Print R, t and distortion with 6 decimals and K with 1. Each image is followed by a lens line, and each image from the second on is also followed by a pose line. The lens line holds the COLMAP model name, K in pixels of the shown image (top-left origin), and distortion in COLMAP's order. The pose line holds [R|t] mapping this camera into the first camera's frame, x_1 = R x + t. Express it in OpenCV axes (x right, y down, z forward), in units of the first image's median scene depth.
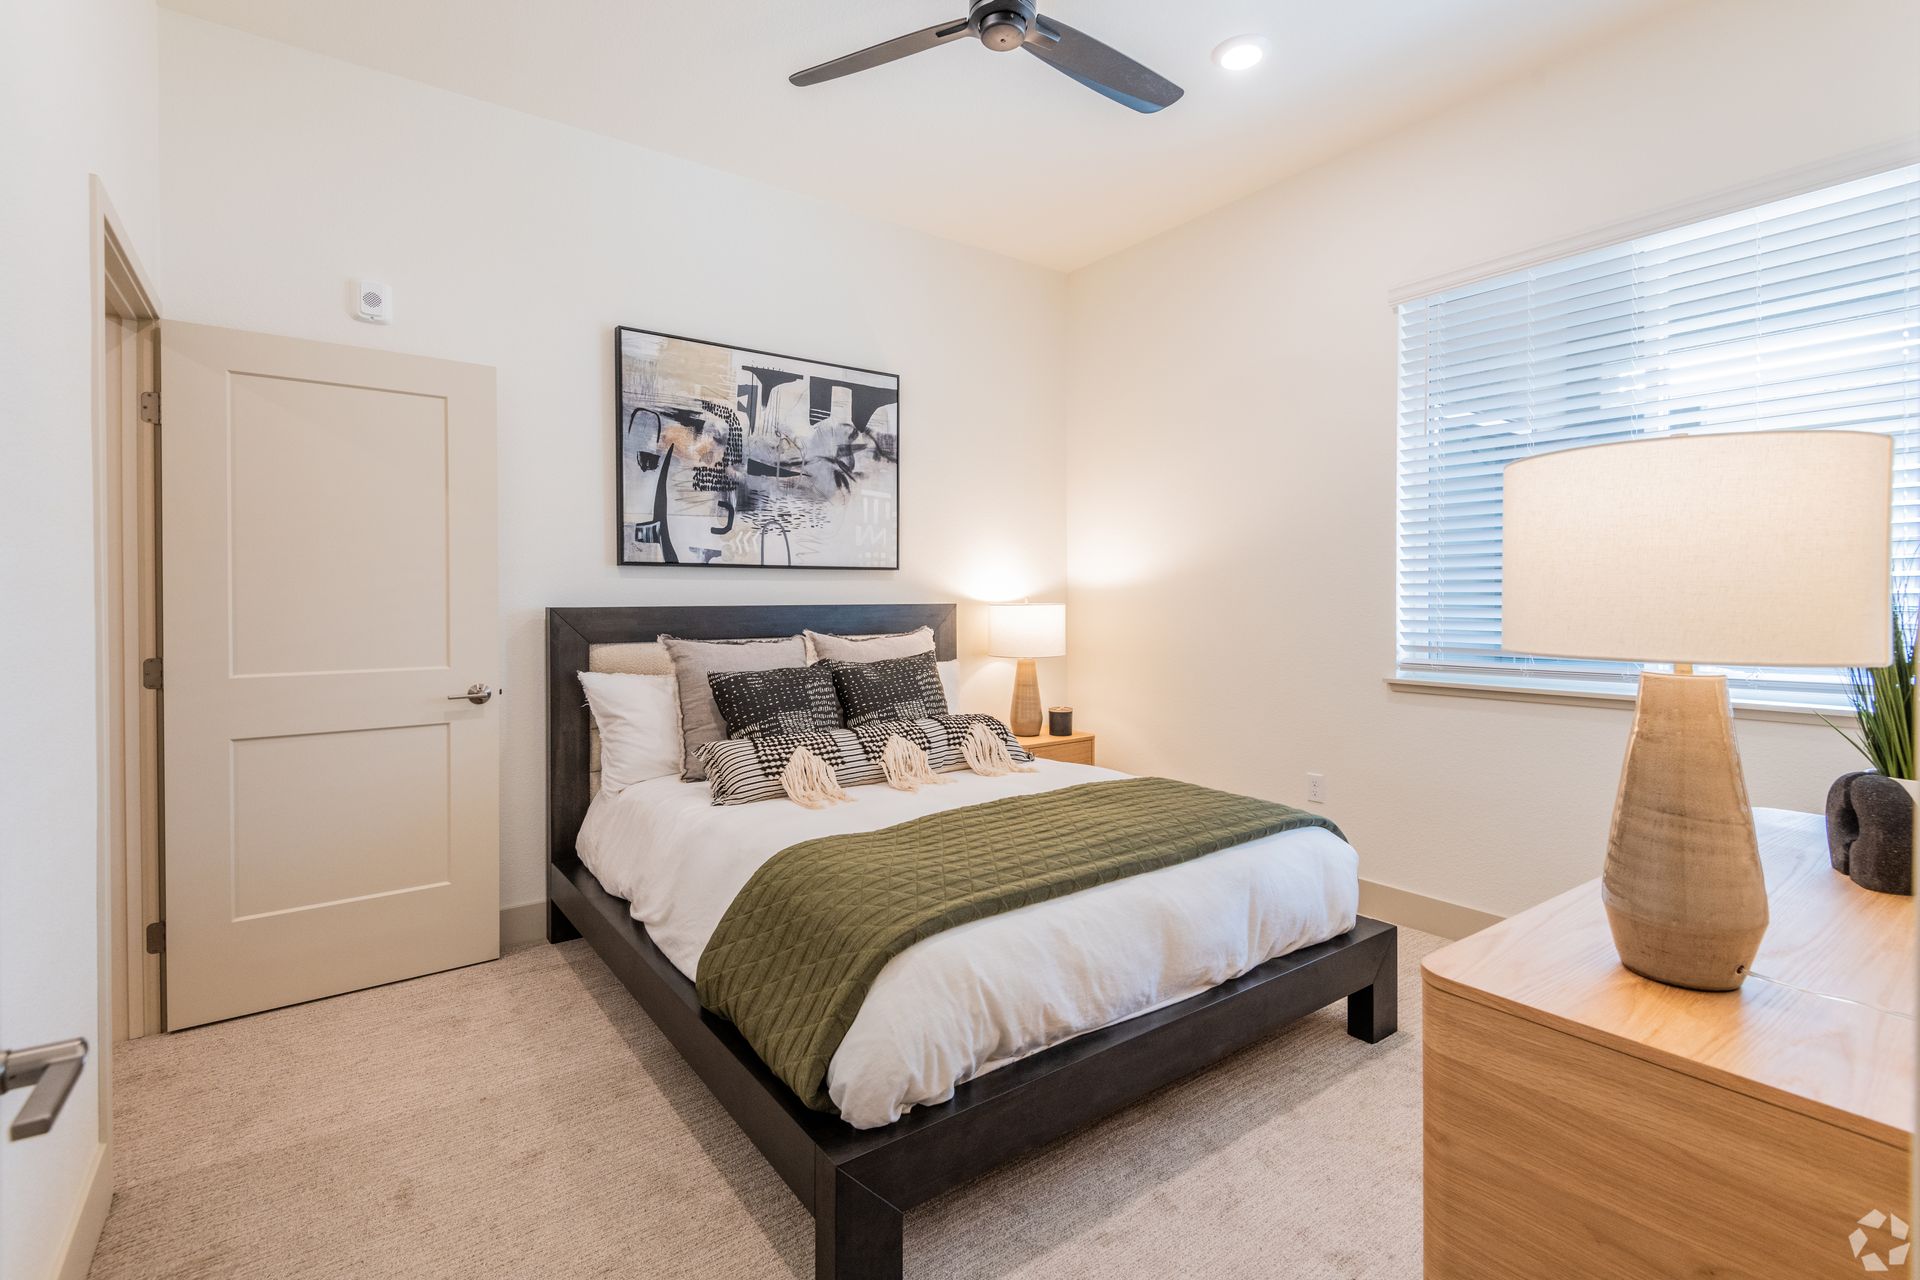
lens RADIAL K [[877.8, 0, 968.1], [0, 877.8, 624.8], [0, 0, 1]] dist [0.006453, 0.000212]
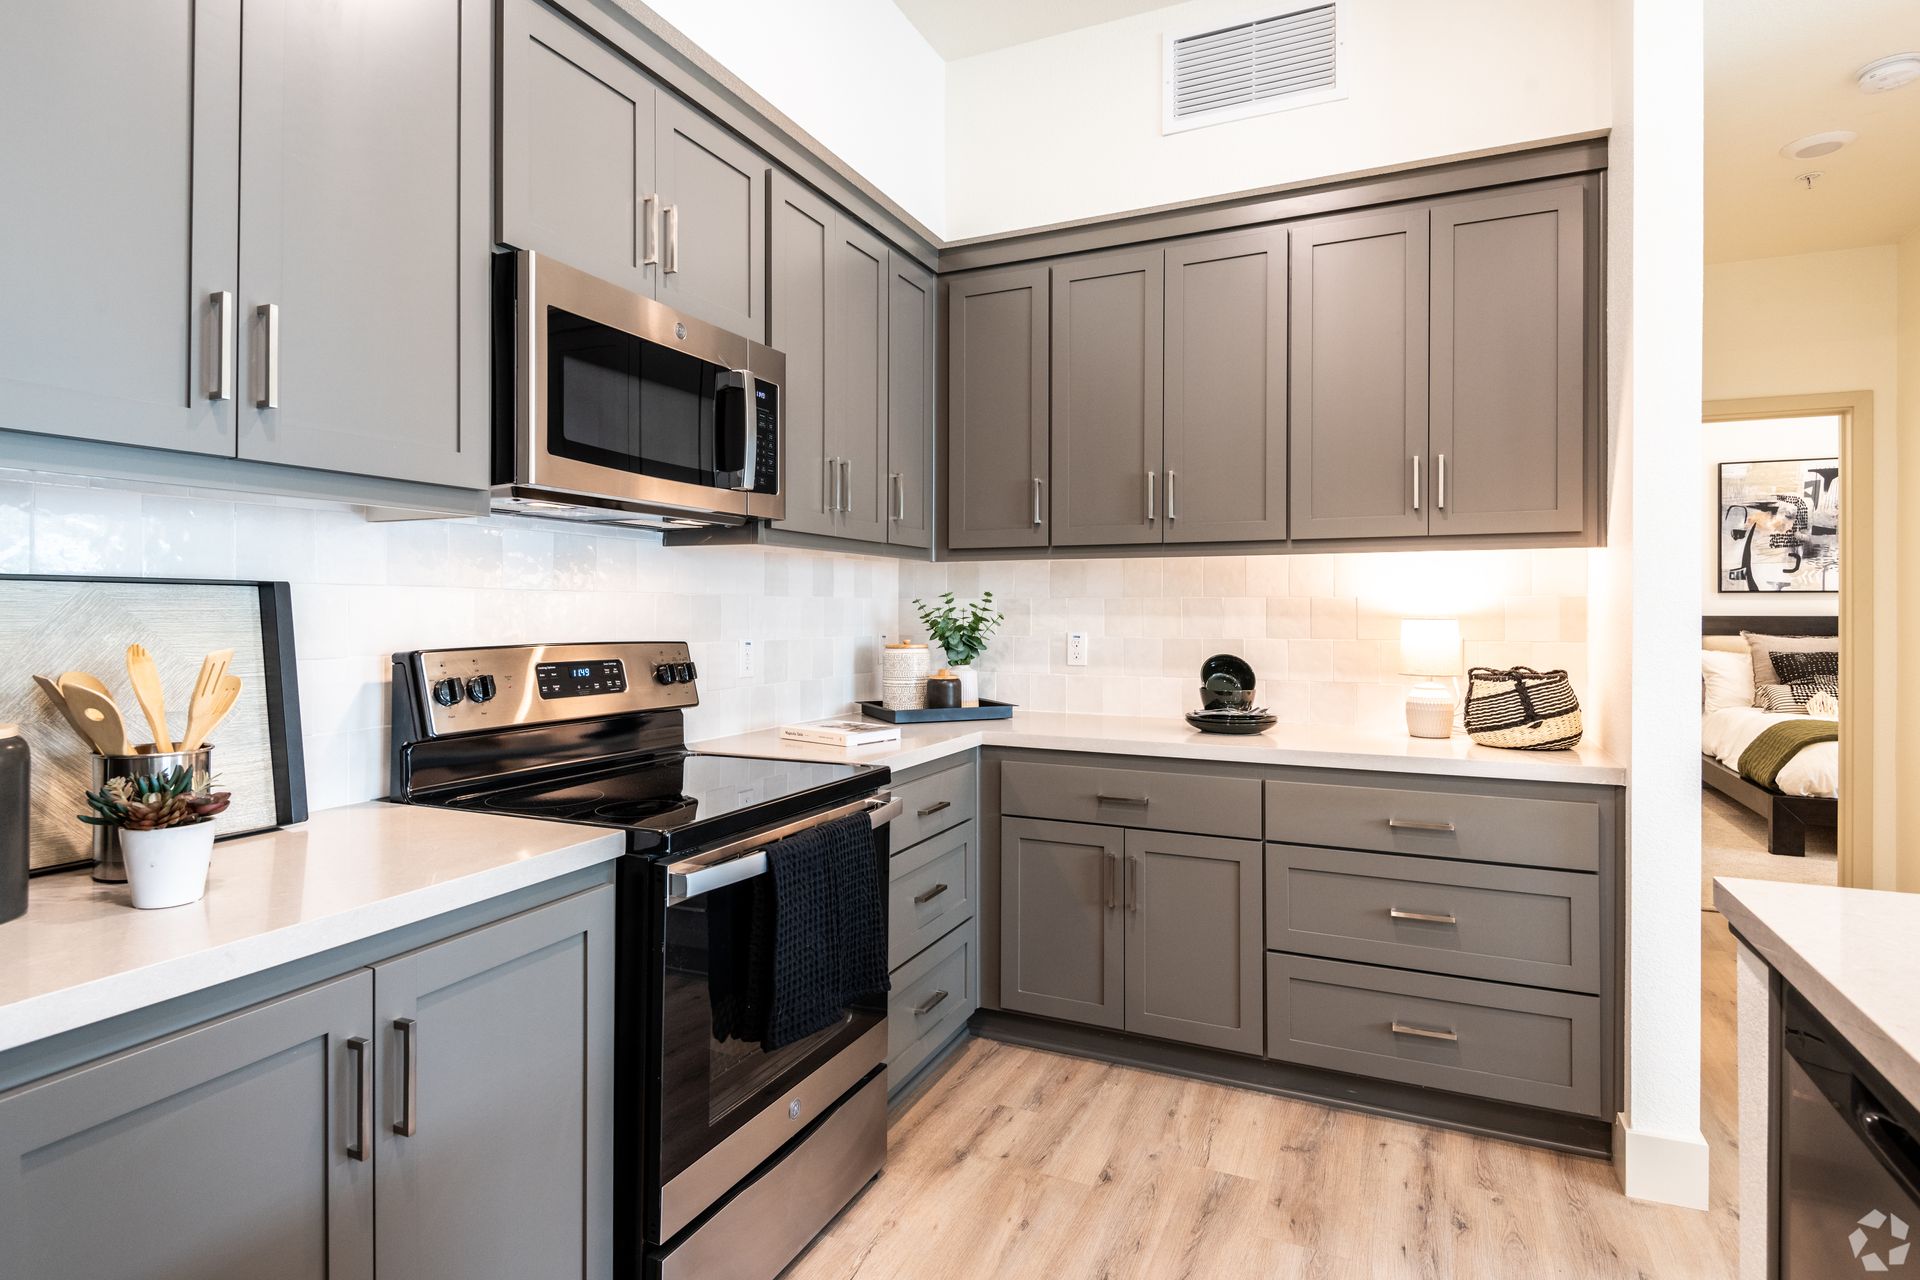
lens RADIAL K [[1010.5, 0, 943.6], [0, 1010.5, 600.8], [0, 0, 1]] dist [-0.002437, -0.000009]
pose [[0.477848, -0.000859, -0.878442, 0.647616], [-0.021168, 0.999698, -0.012492, 0.008458], [0.878188, 0.024565, 0.477685, -1.357731]]
